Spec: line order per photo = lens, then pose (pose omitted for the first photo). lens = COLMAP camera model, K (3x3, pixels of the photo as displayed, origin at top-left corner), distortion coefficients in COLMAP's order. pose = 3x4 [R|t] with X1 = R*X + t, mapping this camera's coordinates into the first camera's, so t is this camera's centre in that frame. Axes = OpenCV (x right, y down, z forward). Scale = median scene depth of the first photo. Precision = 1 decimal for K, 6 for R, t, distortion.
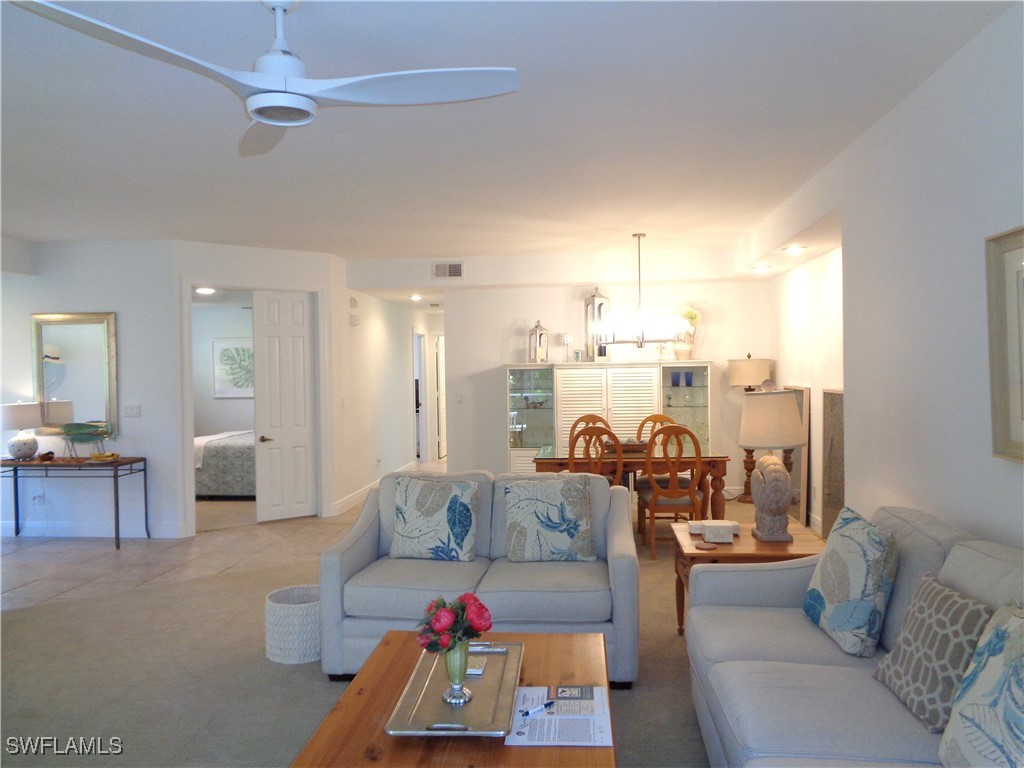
lens RADIAL K [[768.4, 0, 512.7], [0, 768.4, 389.0], [0, 0, 1]] dist [0.011410, -0.000308]
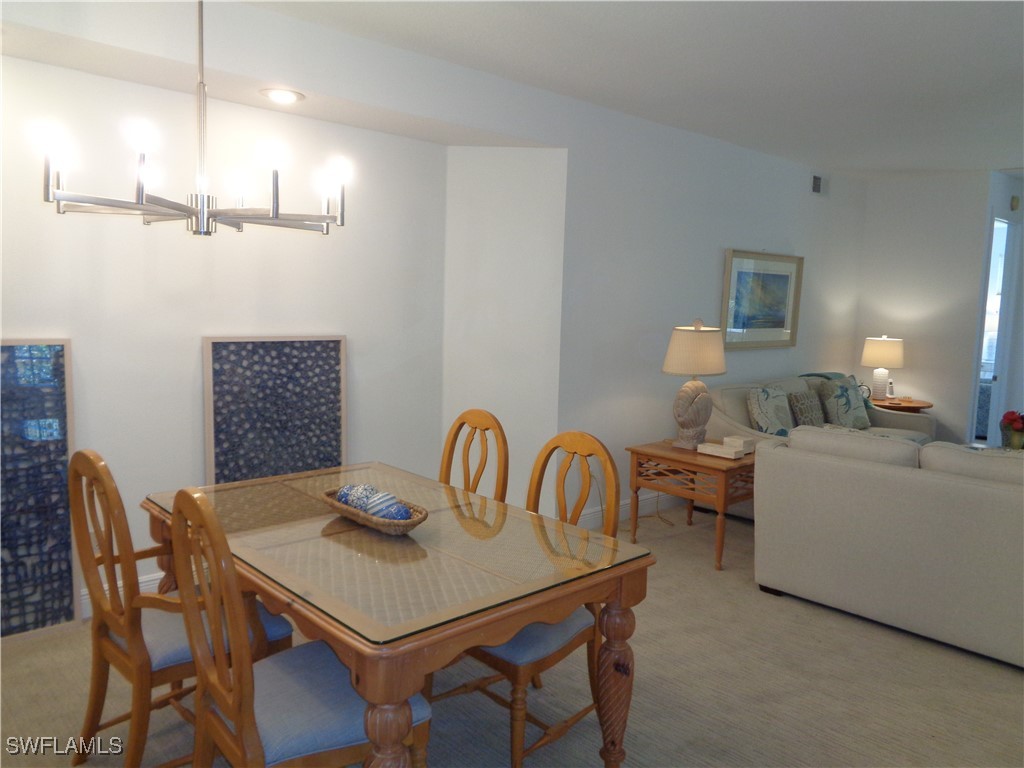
lens RADIAL K [[768.4, 0, 511.7], [0, 768.4, 380.3], [0, 0, 1]] dist [0.011410, -0.000308]
pose [[-0.743708, -0.063054, 0.665524, -0.162075], [0.009351, 0.994463, 0.104669, -0.026228], [-0.668439, 0.084066, -0.739001, 1.221699]]
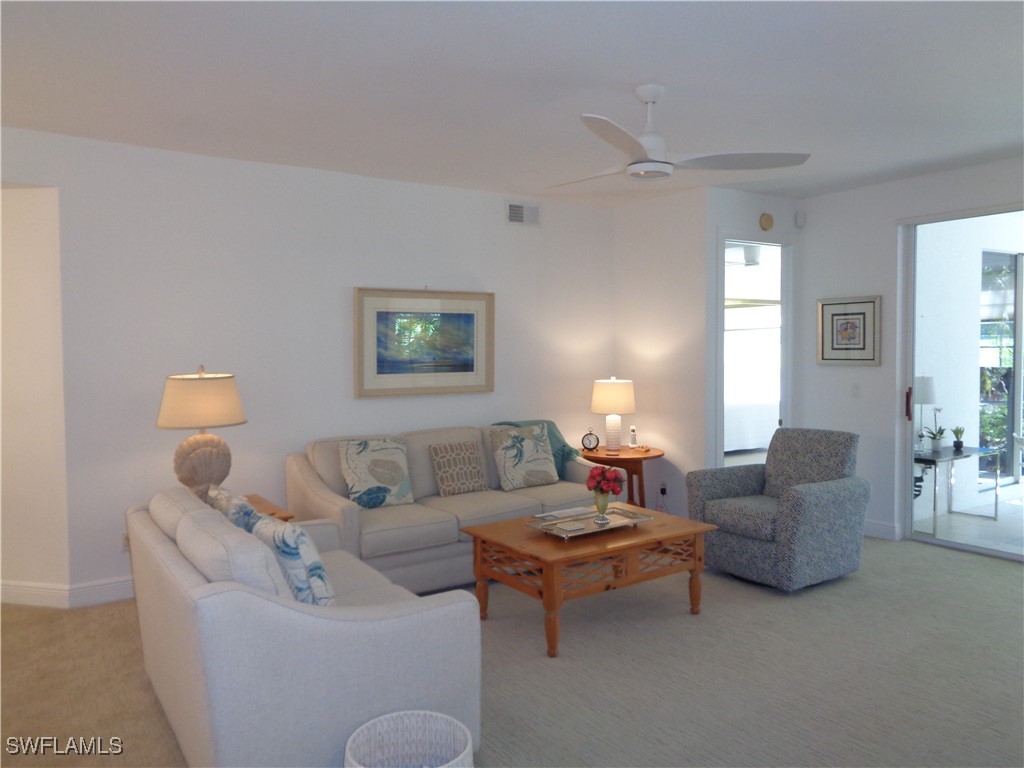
lens RADIAL K [[768.4, 0, 516.0], [0, 768.4, 383.1], [0, 0, 1]] dist [0.011410, -0.000308]
pose [[-0.636456, -0.006904, 0.771282, -0.470563], [0.038712, 0.998414, 0.040882, -0.008159], [-0.770341, 0.055877, -0.635179, 0.791863]]
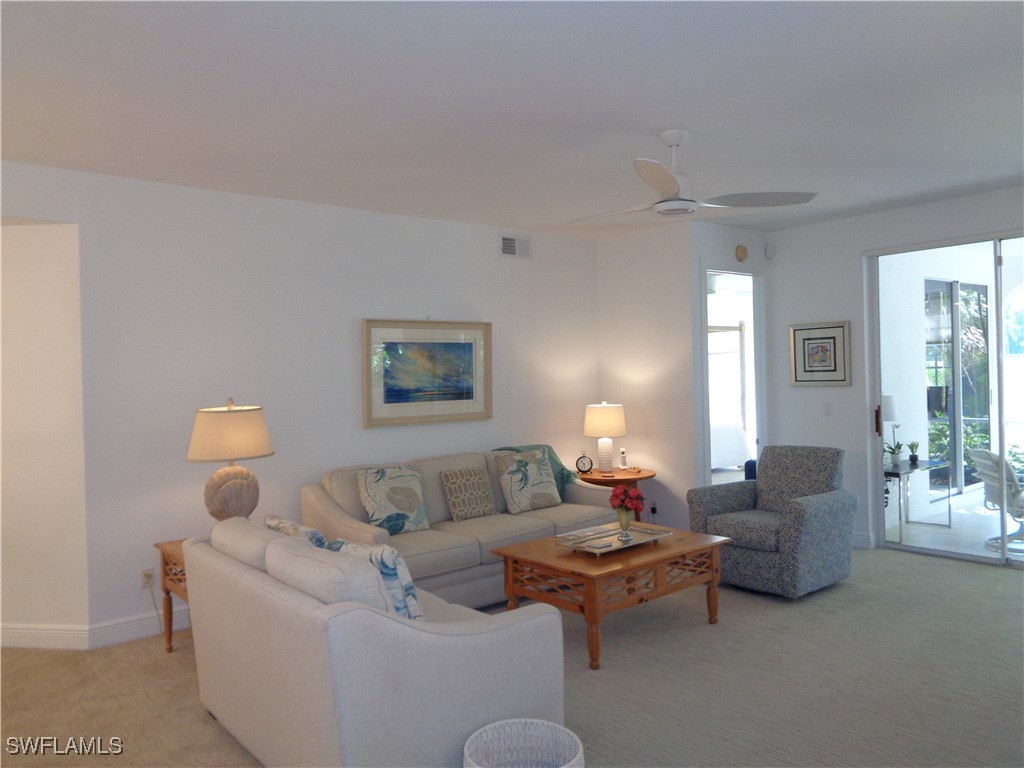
lens RADIAL K [[768.4, 0, 514.1], [0, 768.4, 385.1], [0, 0, 1]] dist [0.011410, -0.000308]
pose [[-0.705209, 0.033091, 0.708227, -0.435793], [0.057562, 0.998285, 0.010674, -0.010575], [-0.706659, 0.048294, -0.705904, 0.871185]]
